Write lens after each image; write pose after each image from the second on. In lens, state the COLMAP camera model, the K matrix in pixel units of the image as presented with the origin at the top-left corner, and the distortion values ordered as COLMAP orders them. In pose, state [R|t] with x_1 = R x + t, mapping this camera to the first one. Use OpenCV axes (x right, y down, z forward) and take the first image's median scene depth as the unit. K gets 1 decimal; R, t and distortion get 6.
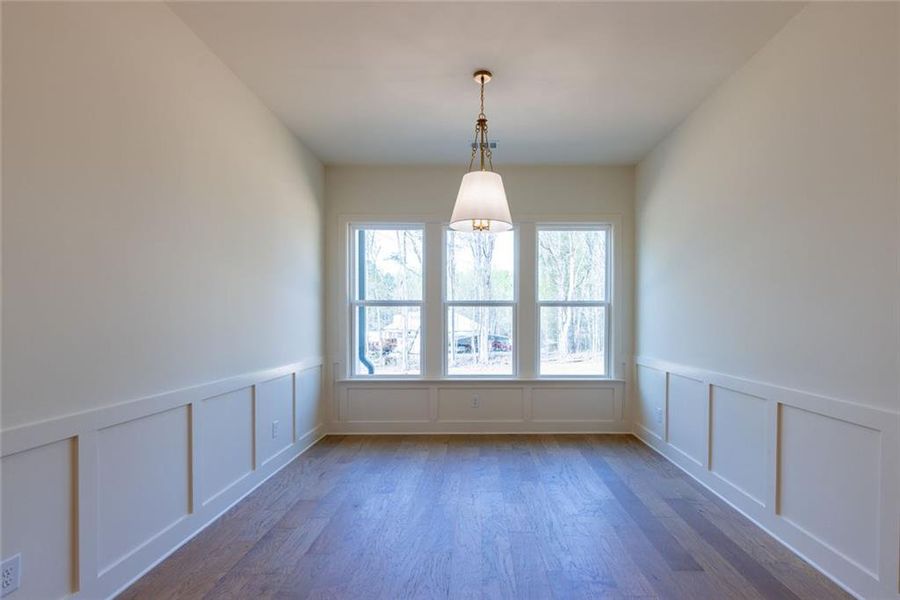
lens RADIAL K [[438.4, 0, 447.0], [0, 438.4, 311.1], [0, 0, 1]] dist [0.000739, 0.000064]
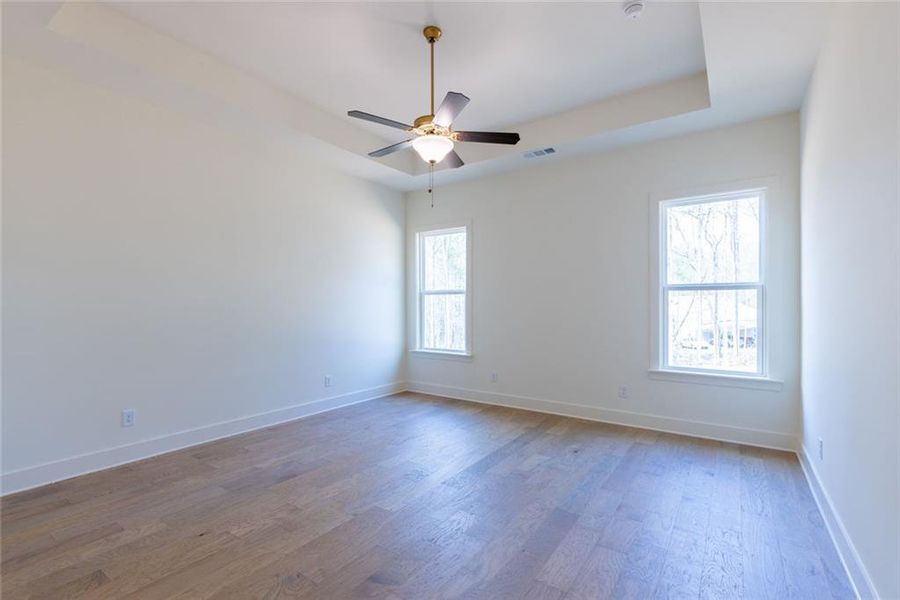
lens RADIAL K [[438.4, 0, 447.0], [0, 438.4, 311.1], [0, 0, 1]] dist [0.000739, 0.000064]
pose [[0.785219, 0.004782, -0.619199, 0.511642], [0.014318, 0.999563, 0.025877, 0.001373], [0.619052, -0.029185, 0.784807, 0.004597]]
